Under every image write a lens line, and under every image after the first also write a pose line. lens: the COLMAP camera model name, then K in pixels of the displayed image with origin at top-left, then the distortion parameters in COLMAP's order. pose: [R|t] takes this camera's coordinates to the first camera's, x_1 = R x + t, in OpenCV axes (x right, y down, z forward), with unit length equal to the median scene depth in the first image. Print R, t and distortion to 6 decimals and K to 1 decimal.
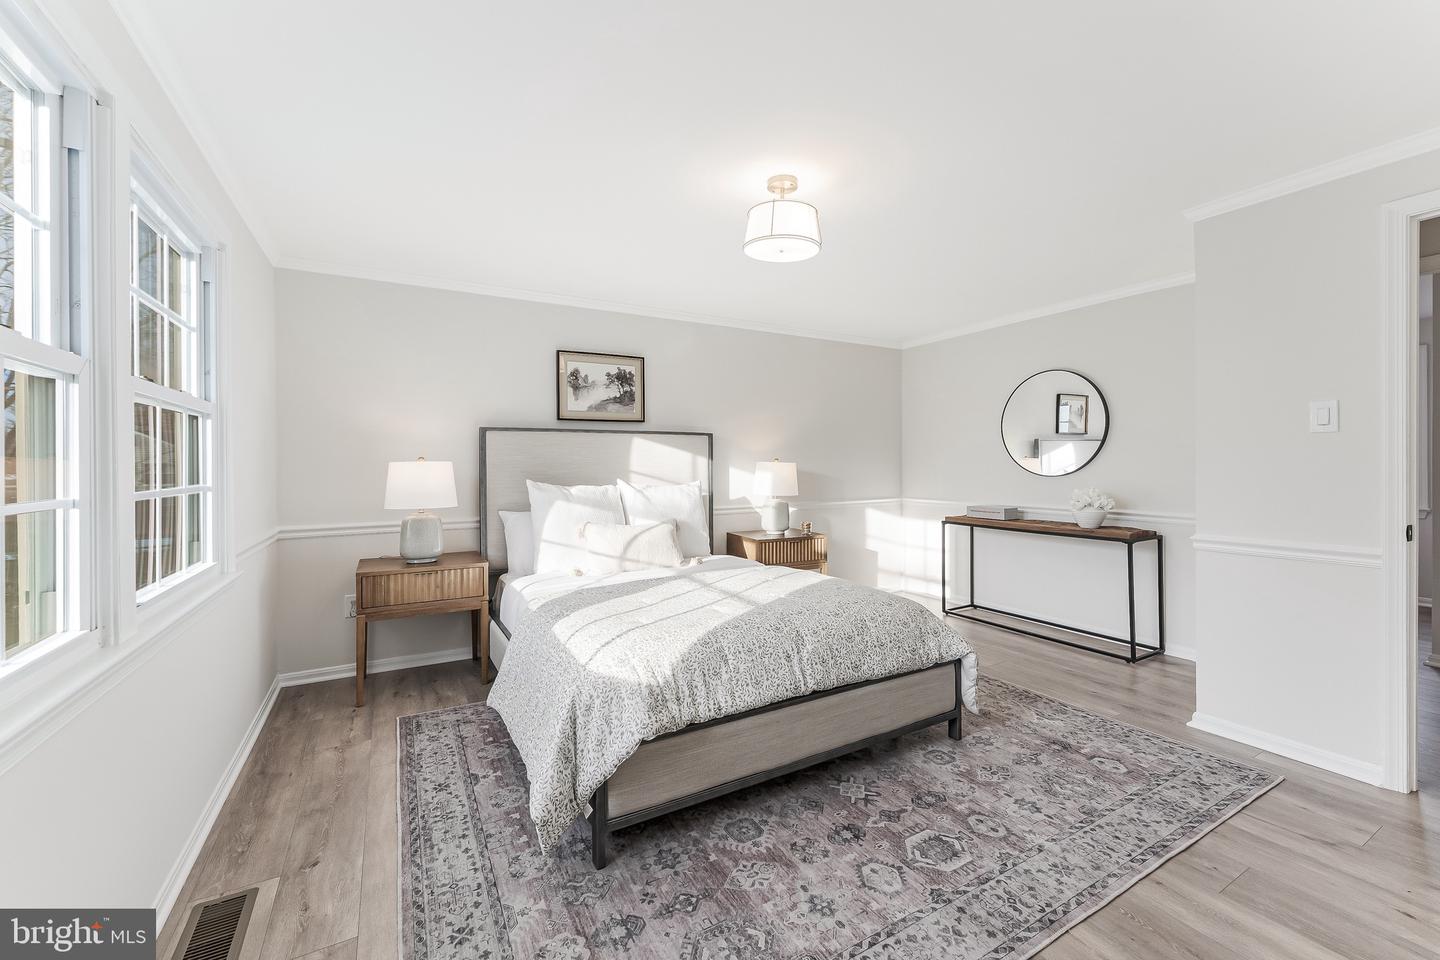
lens RADIAL K [[580.4, 0, 726.5], [0, 580.4, 464.0], [0, 0, 1]] dist [-0.000340, 0.000173]
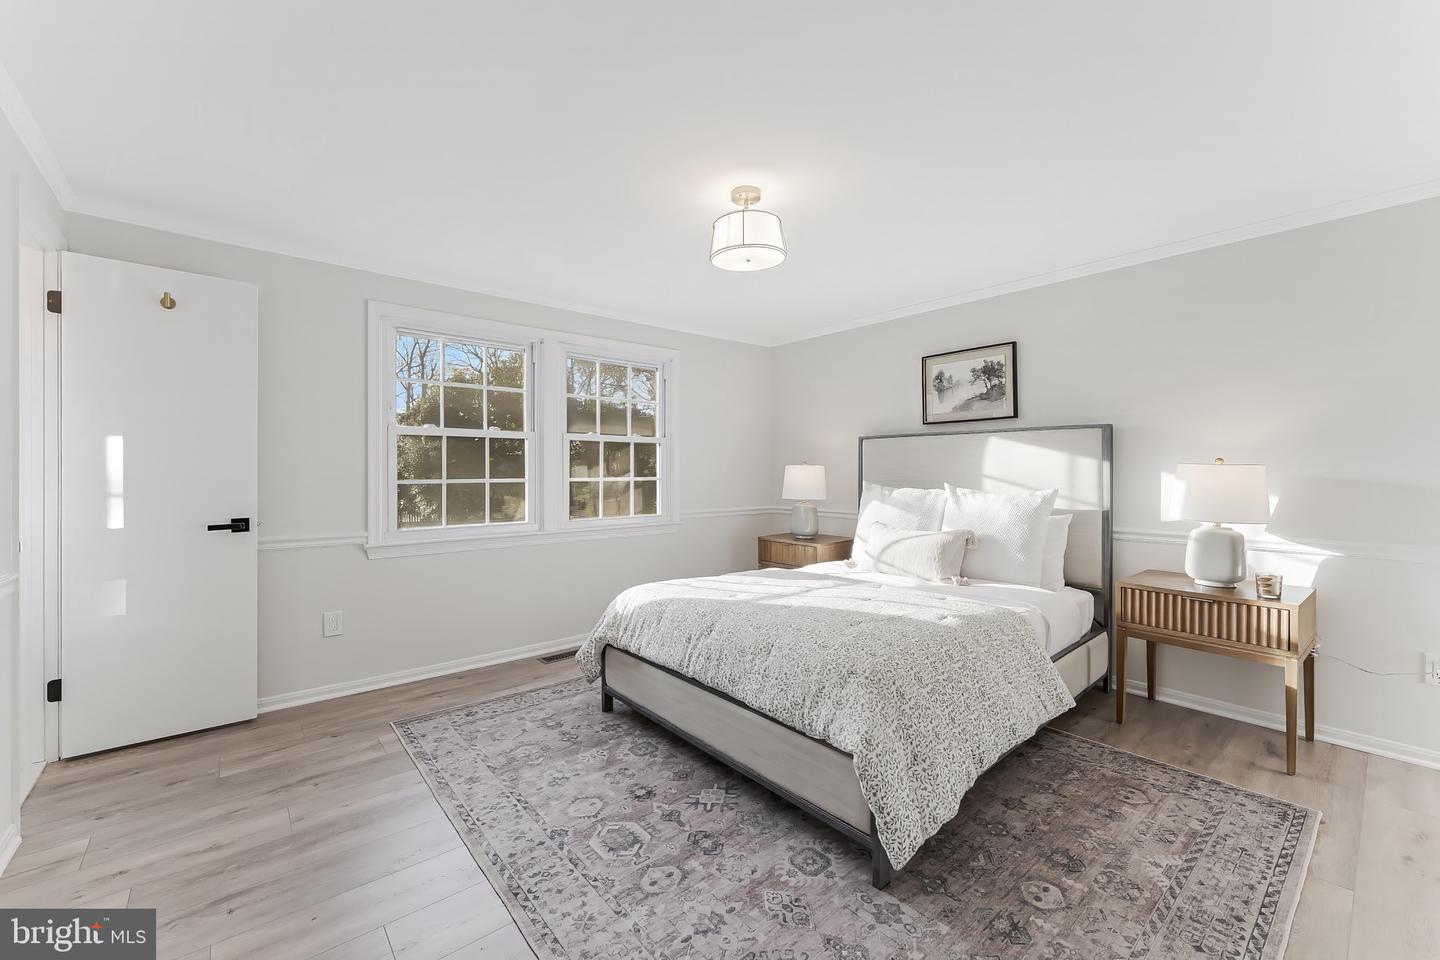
lens RADIAL K [[580.4, 0, 726.6], [0, 580.4, 472.1], [0, 0, 1]] dist [-0.000340, 0.000173]
pose [[0.188421, 0.009380, -0.982044, 1.127675], [-0.000148, 0.999955, 0.009522, -0.001981], [0.982088, -0.001649, 0.188413, 0.792919]]
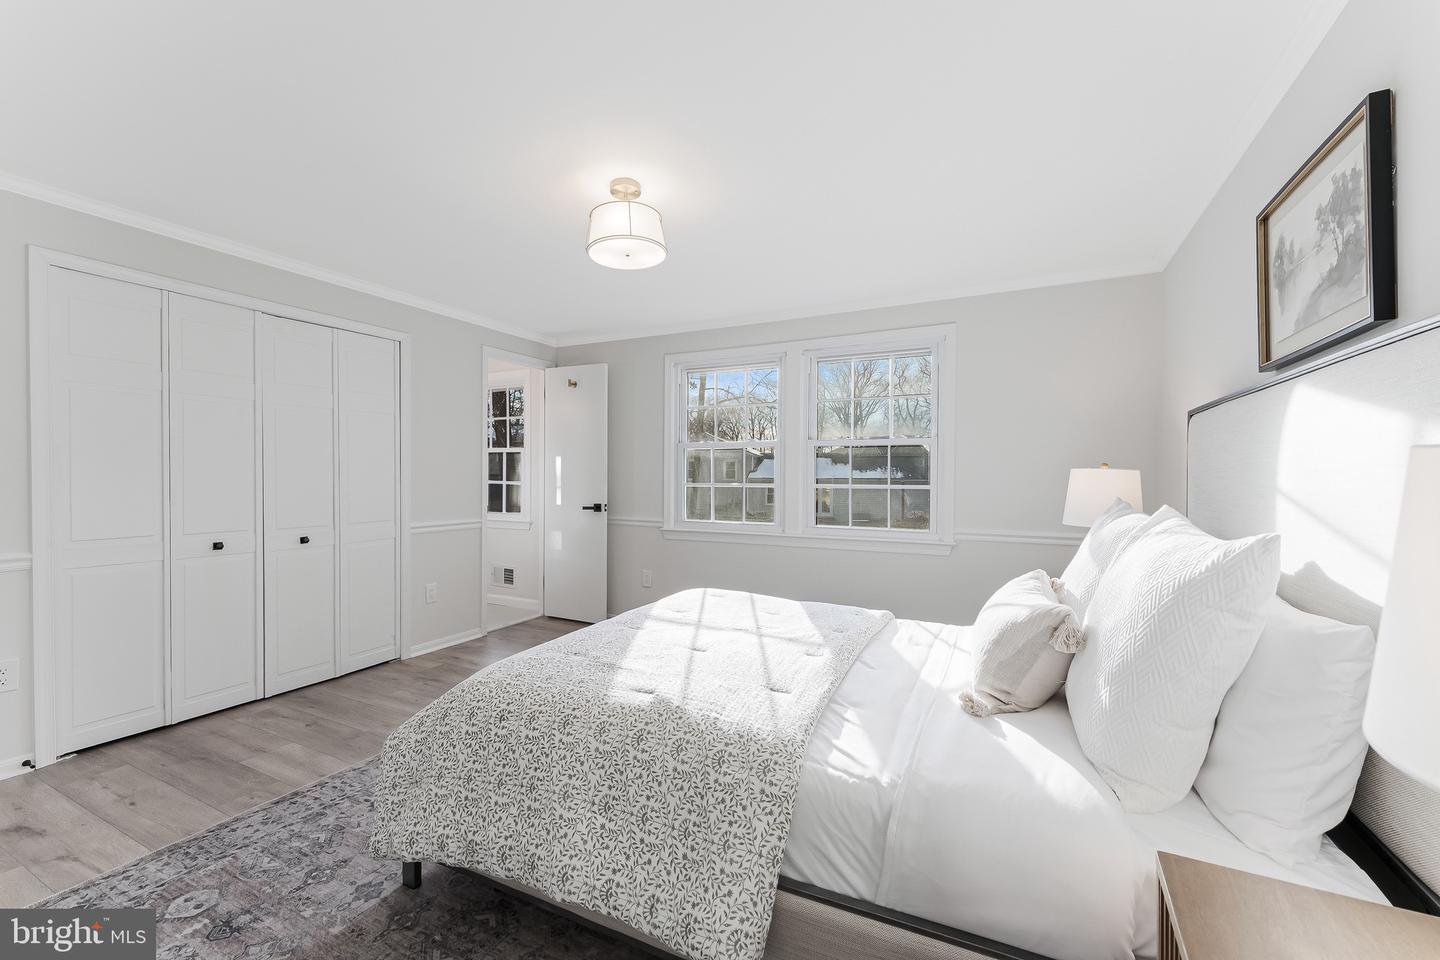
lens RADIAL K [[580.4, 0, 723.8], [0, 580.4, 481.3], [0, 0, 1]] dist [-0.000340, 0.000173]
pose [[-0.834621, 0.007792, -0.550769, 0.515419], [0.001925, 0.999935, 0.011229, 0.003976], [0.550821, 0.008311, -0.834582, 1.966291]]
